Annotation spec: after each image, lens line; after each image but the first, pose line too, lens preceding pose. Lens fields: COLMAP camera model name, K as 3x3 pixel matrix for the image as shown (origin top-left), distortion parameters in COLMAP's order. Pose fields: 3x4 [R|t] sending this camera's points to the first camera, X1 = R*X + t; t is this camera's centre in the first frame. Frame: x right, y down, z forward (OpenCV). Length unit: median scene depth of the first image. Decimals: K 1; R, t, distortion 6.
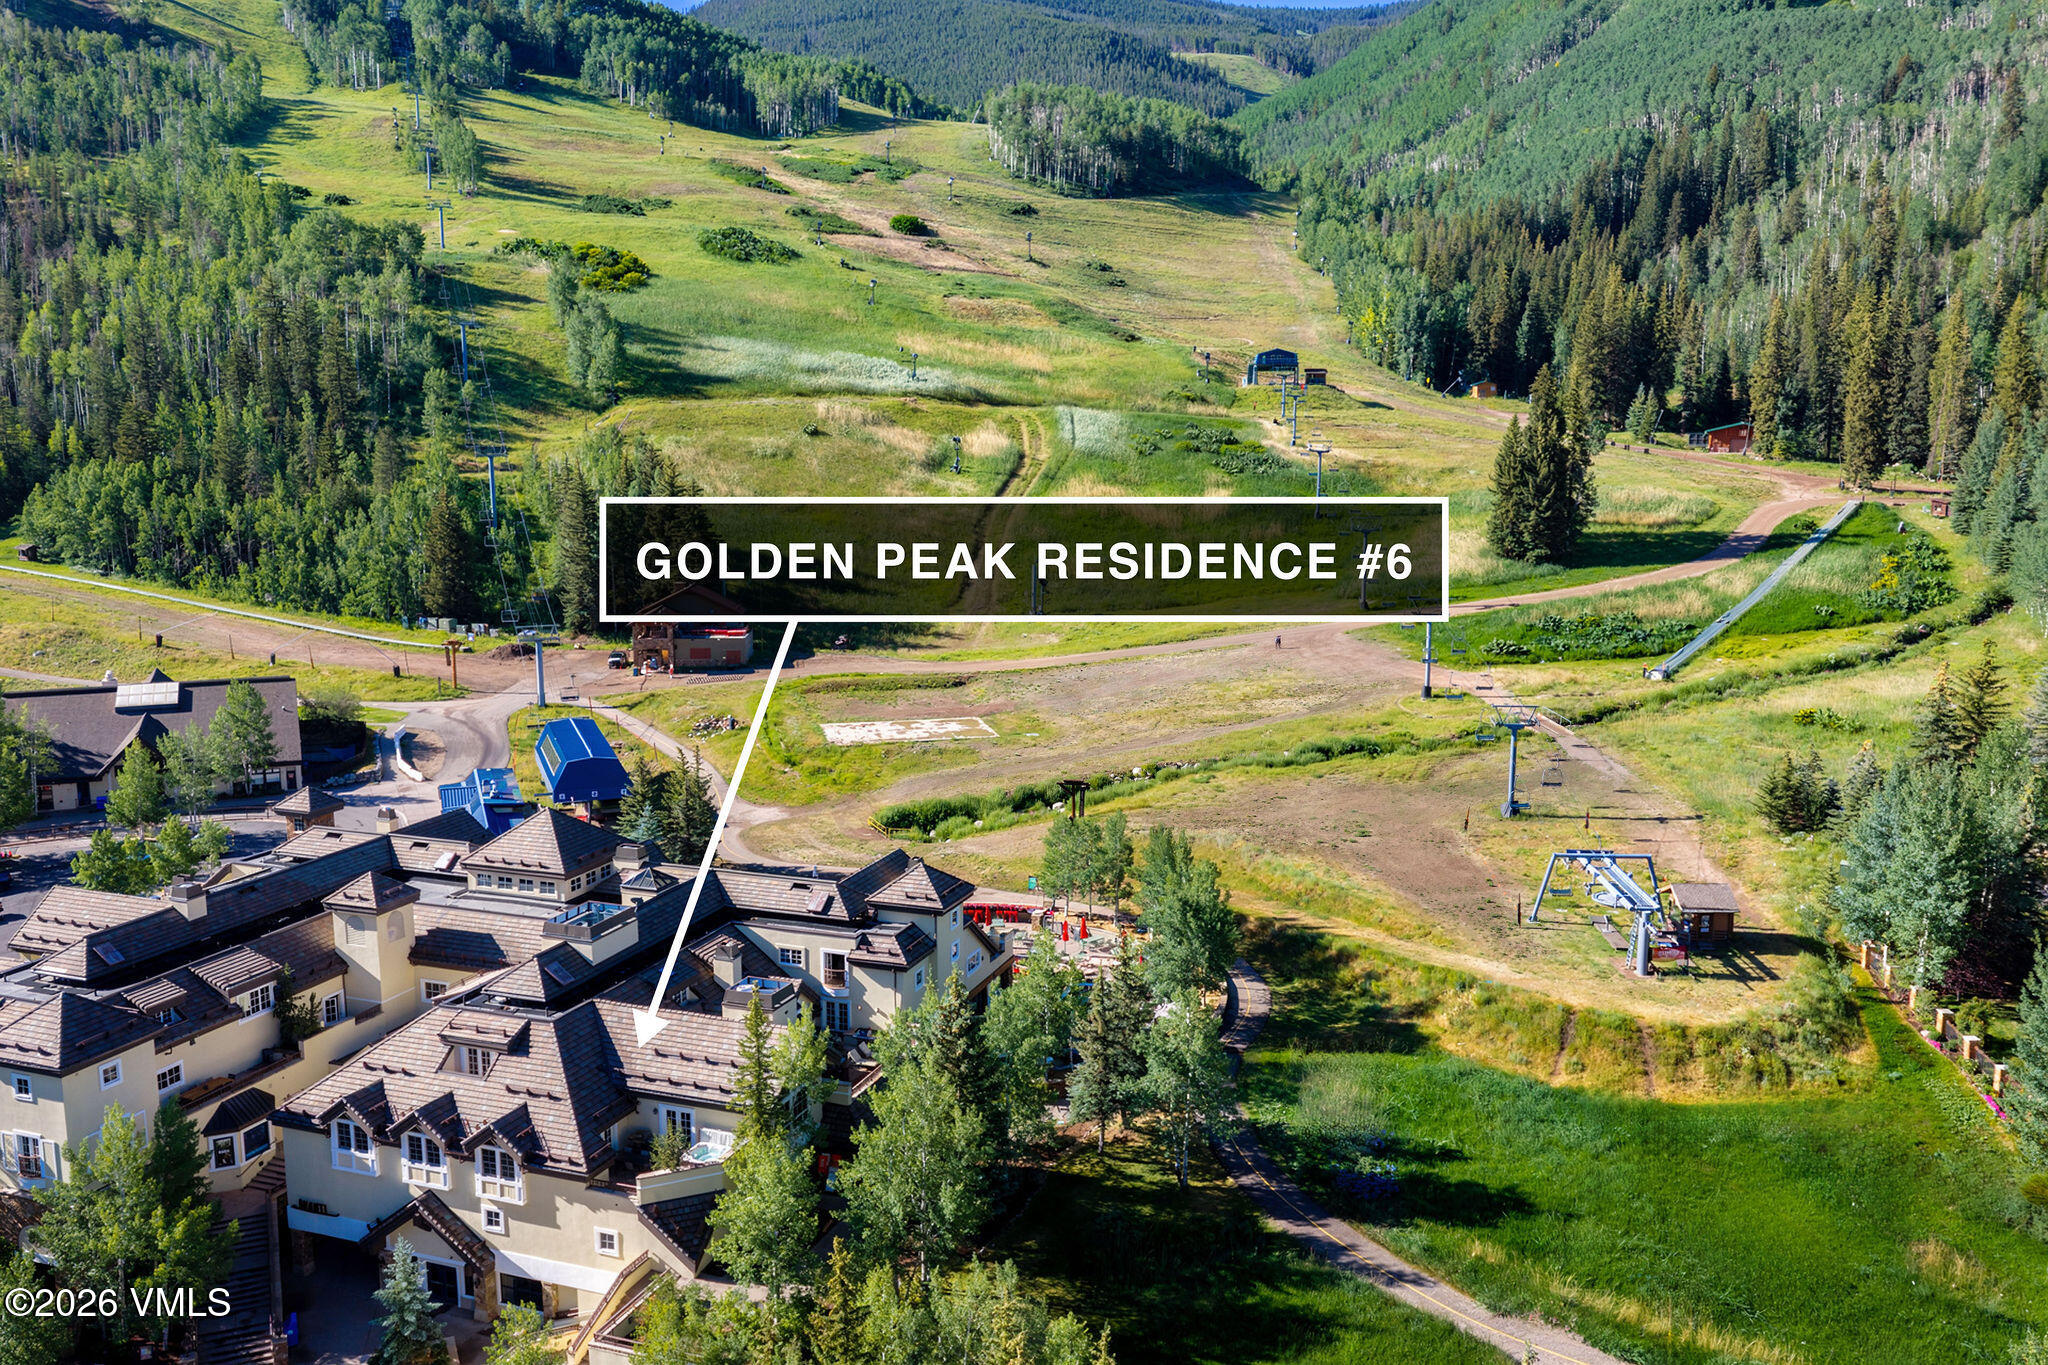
lens RADIAL K [[1699.7, 0, 1024.0], [0, 1699.7, 682.5], [0, 0, 1]] dist [0.034760, -0.053966]
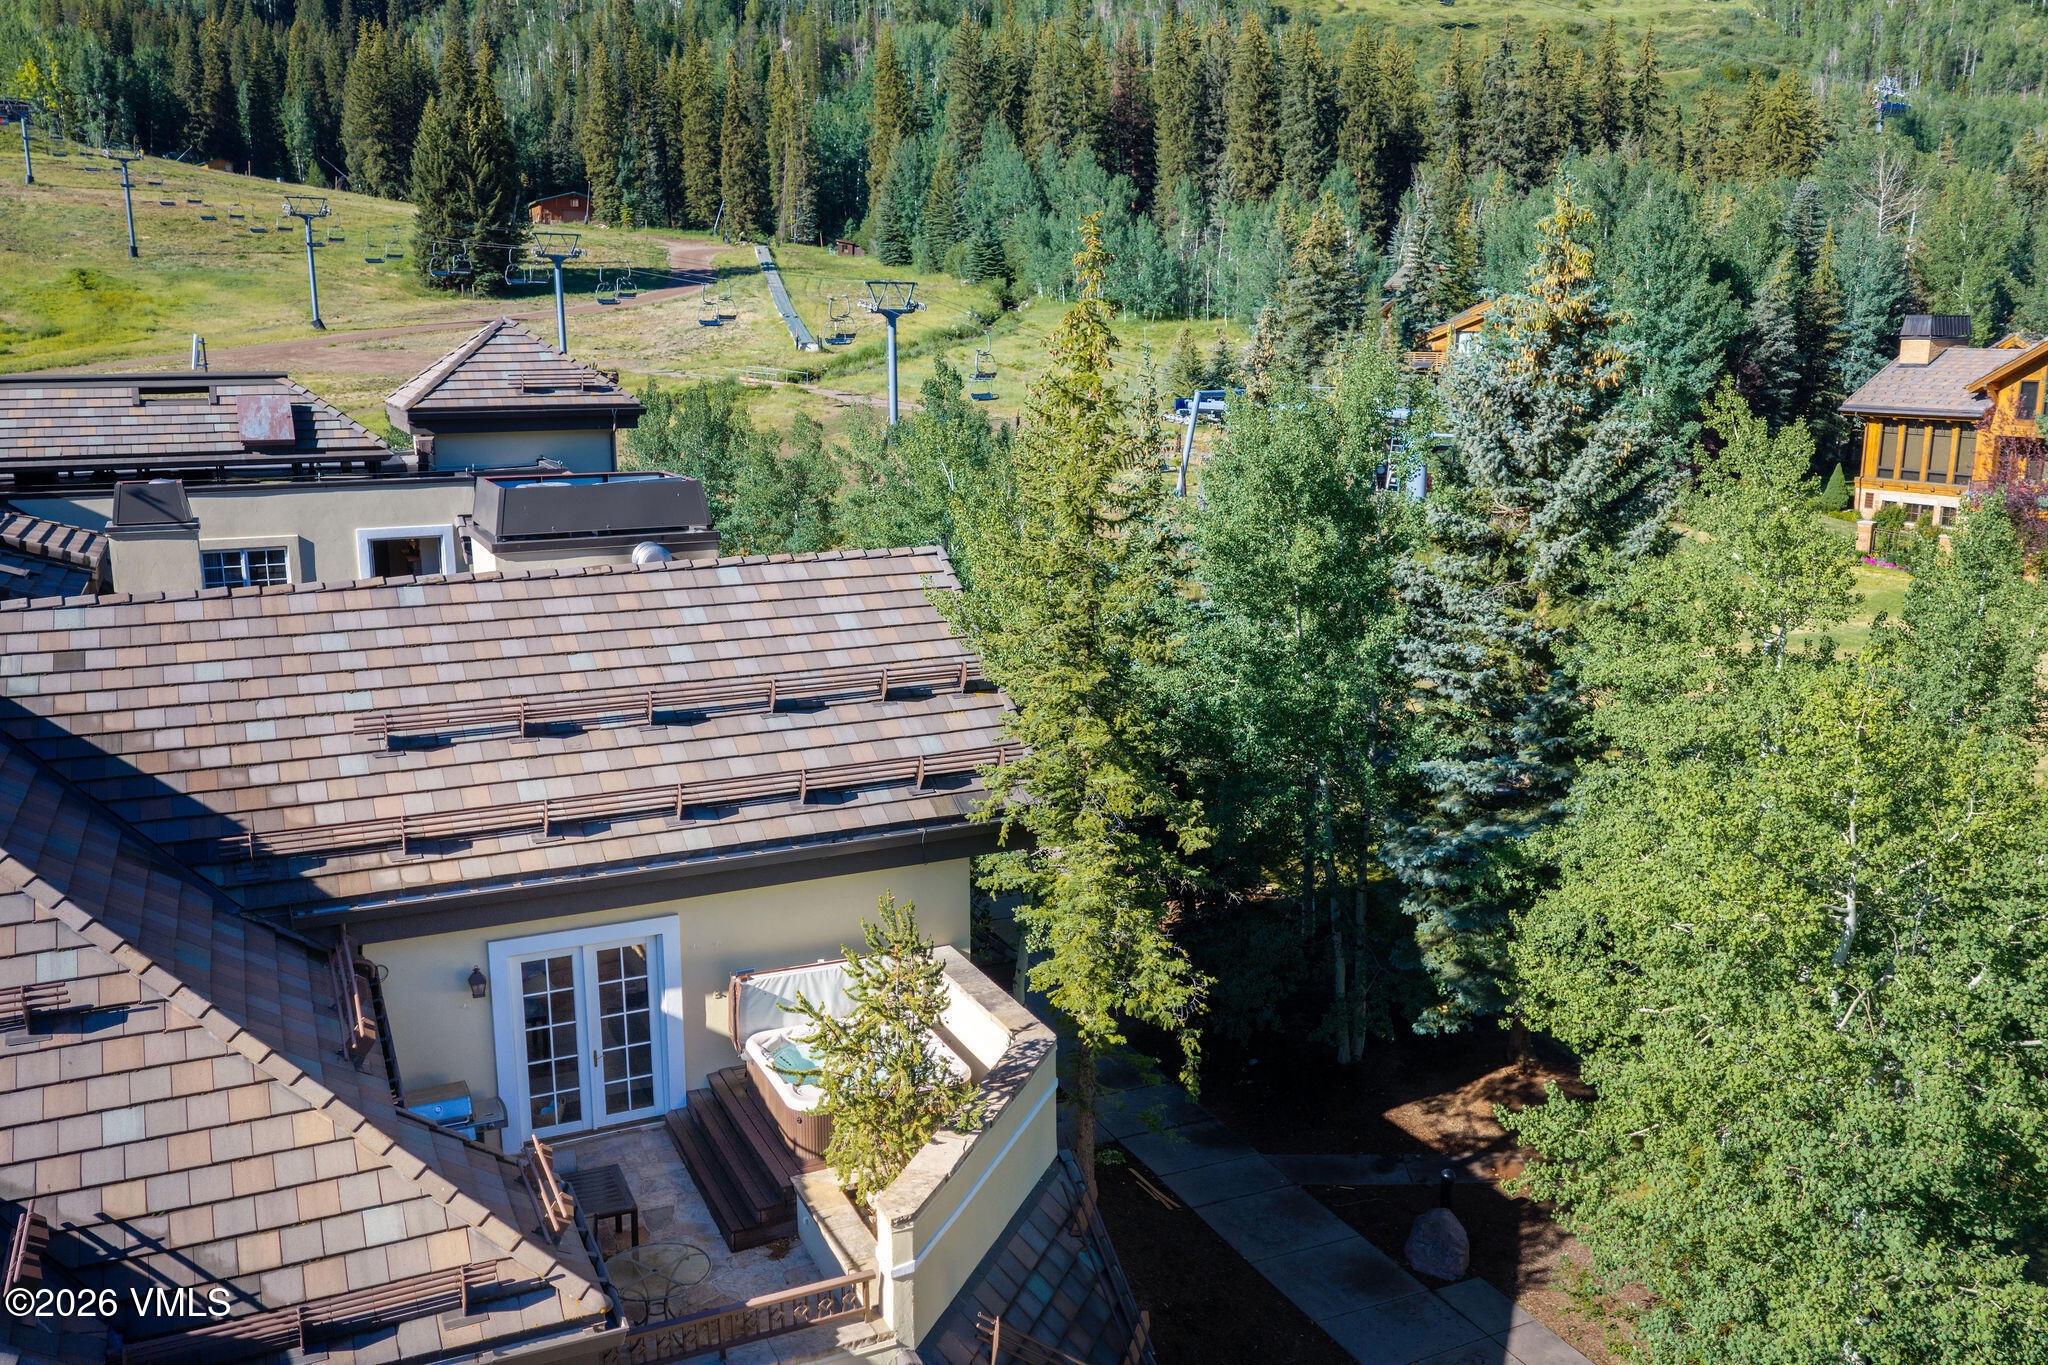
lens RADIAL K [[1699.7, 0, 1024.0], [0, 1699.7, 682.5], [0, 0, 1]] dist [0.034760, -0.053966]
pose [[0.698795, -0.147847, 0.699876, -0.105961], [0.119749, 0.988779, 0.089312, 0.068479], [-0.705227, 0.021398, 0.708659, 0.269168]]
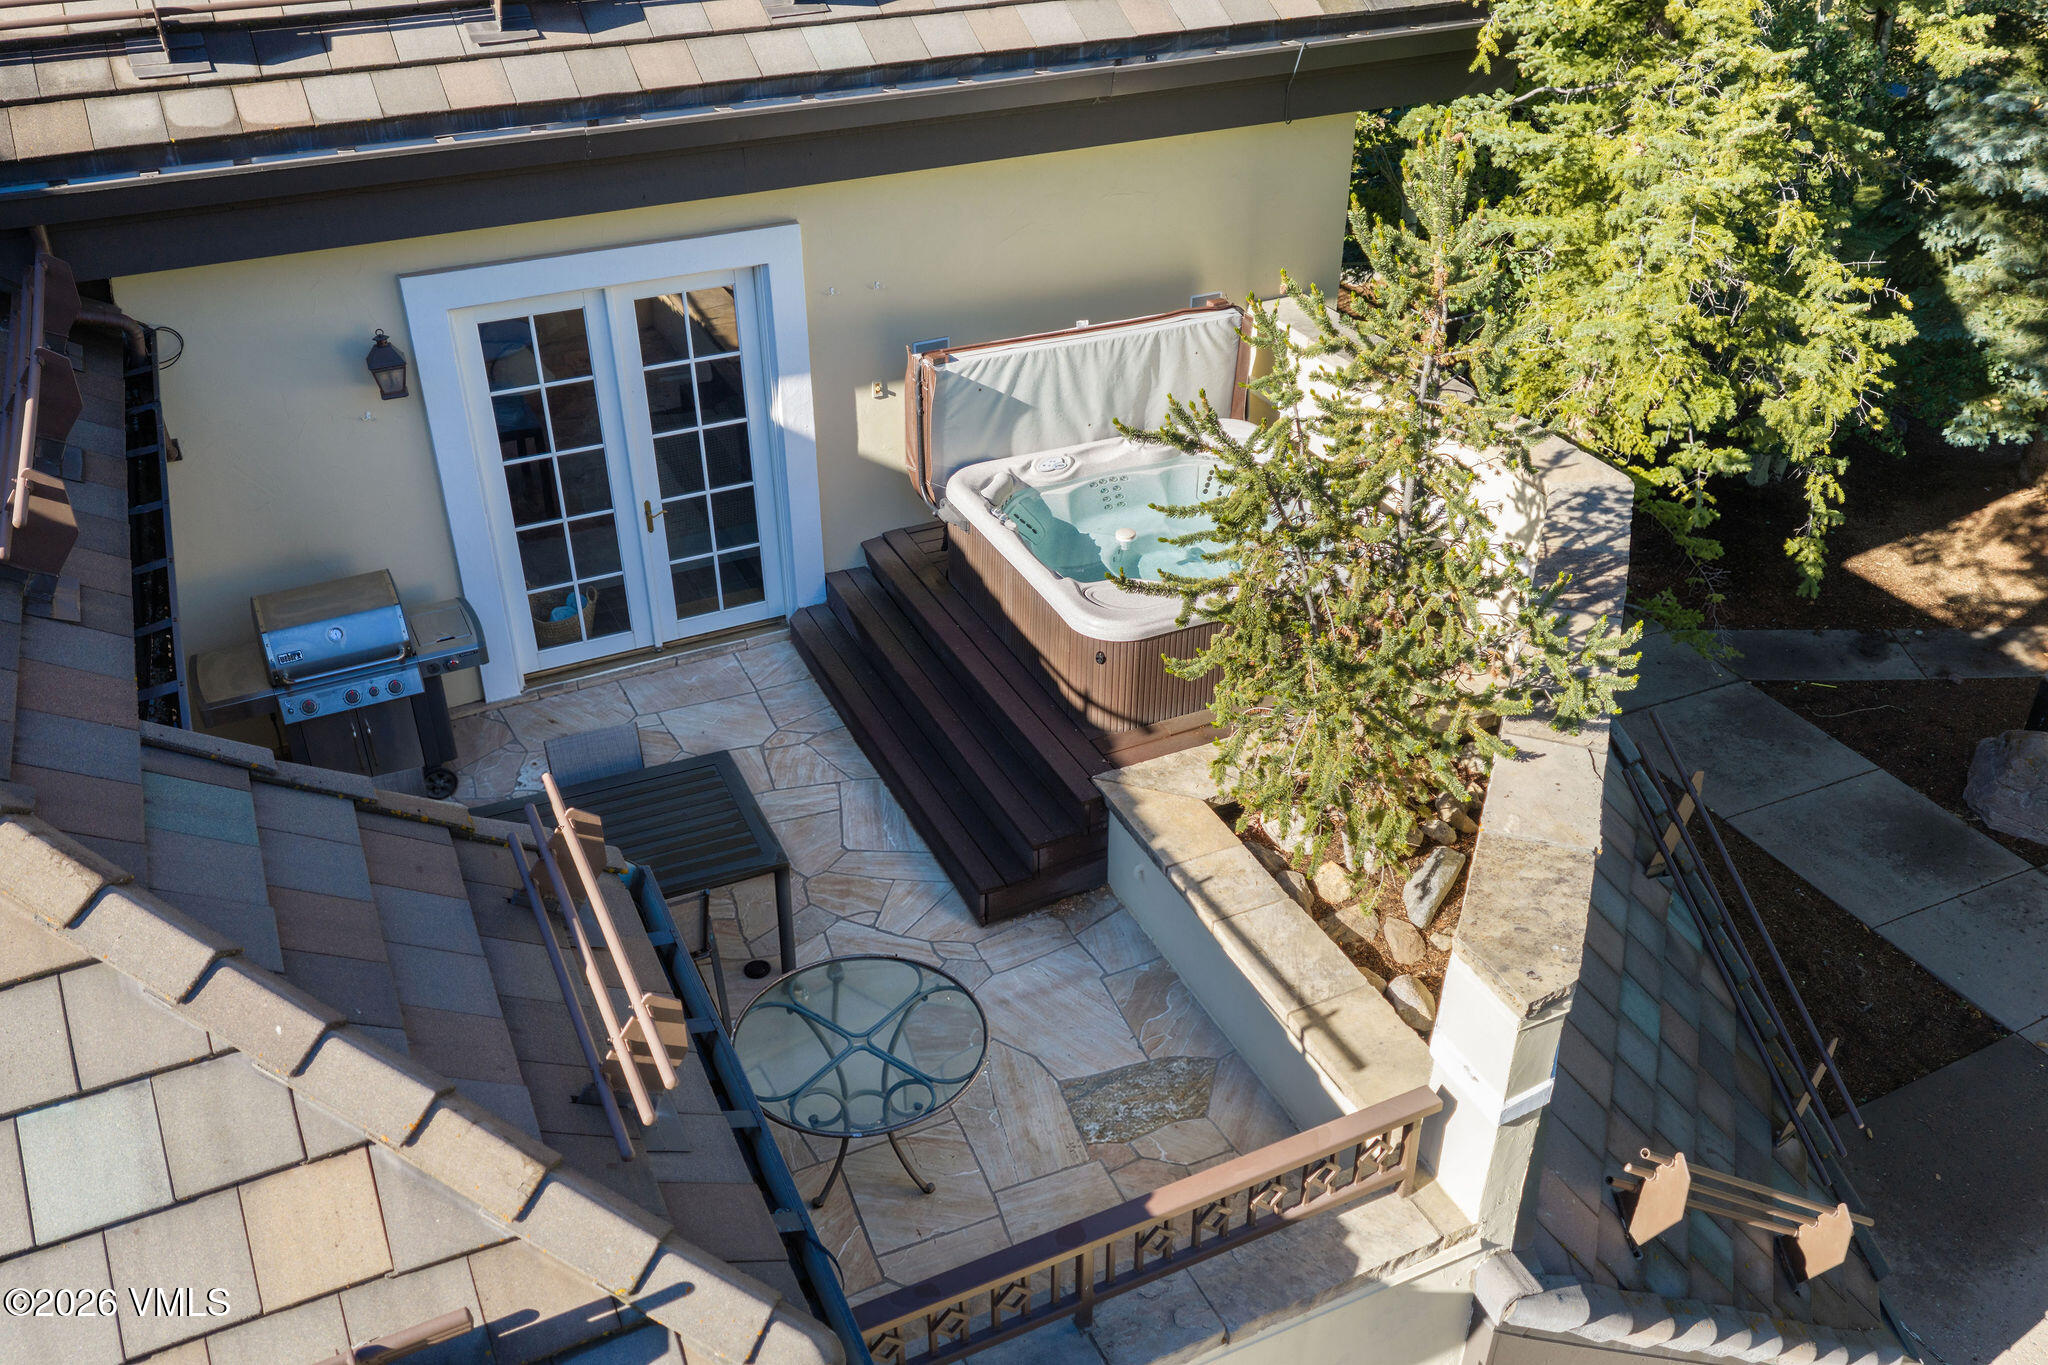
lens RADIAL K [[1699.7, 0, 1024.0], [0, 1699.7, 682.5], [0, 0, 1]] dist [0.034760, -0.053966]
pose [[0.693782, -0.387141, 0.607280, -0.087287], [0.119102, 0.893293, 0.433407, 0.077360], [-0.710269, -0.228362, 0.665860, 0.304816]]
